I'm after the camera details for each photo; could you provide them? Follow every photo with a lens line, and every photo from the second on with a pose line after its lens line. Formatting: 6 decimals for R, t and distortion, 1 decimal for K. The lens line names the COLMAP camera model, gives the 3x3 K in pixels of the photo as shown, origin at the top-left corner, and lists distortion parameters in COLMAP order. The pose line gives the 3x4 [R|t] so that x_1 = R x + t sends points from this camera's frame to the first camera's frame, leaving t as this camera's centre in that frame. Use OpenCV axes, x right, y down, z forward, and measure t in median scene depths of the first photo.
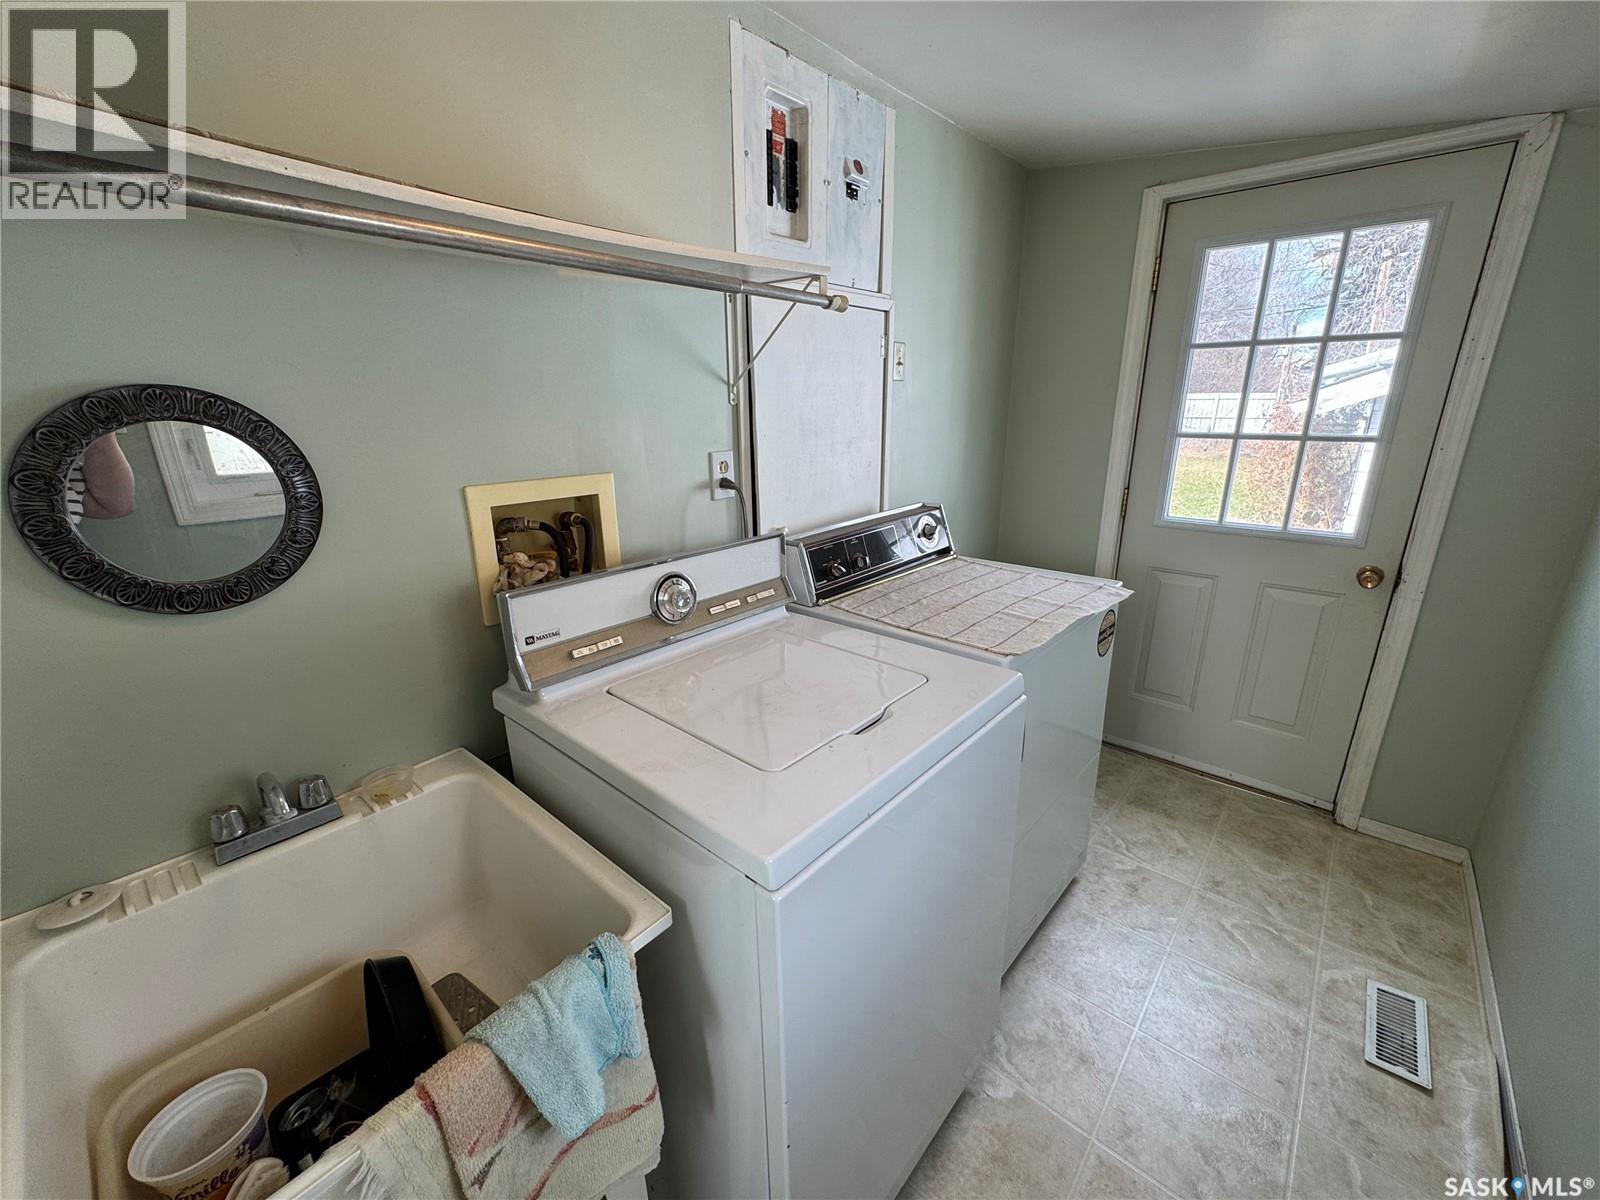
lens RADIAL K [[644.9, 0, 794.1], [0, 644.9, 600.6], [0, 0, 1]] dist [0.001643, 0.000559]
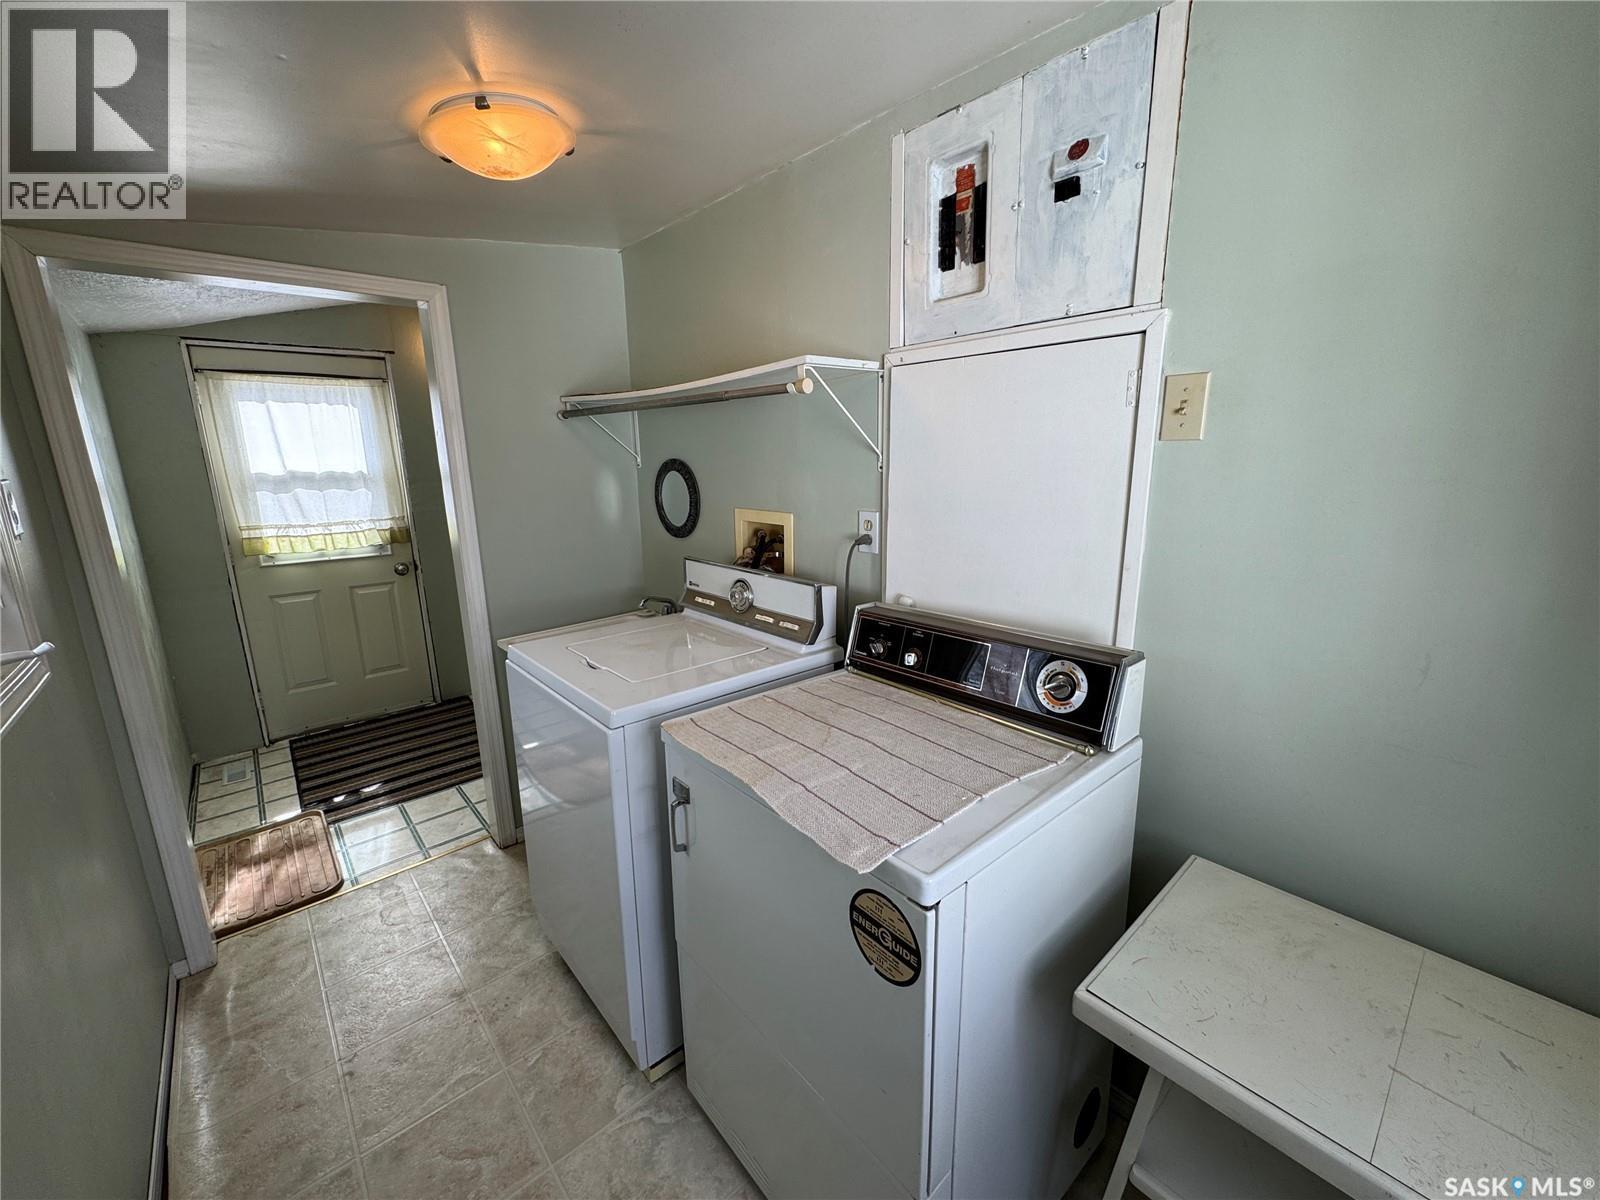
lens RADIAL K [[644.9, 0, 792.8], [0, 644.9, 598.2], [0, 0, 1]] dist [0.001643, 0.000559]
pose [[-0.123663, 0.232538, -0.964693, 1.036686], [-0.277222, 0.925353, 0.258592, -0.347538], [0.952814, 0.299413, -0.049967, 0.980297]]
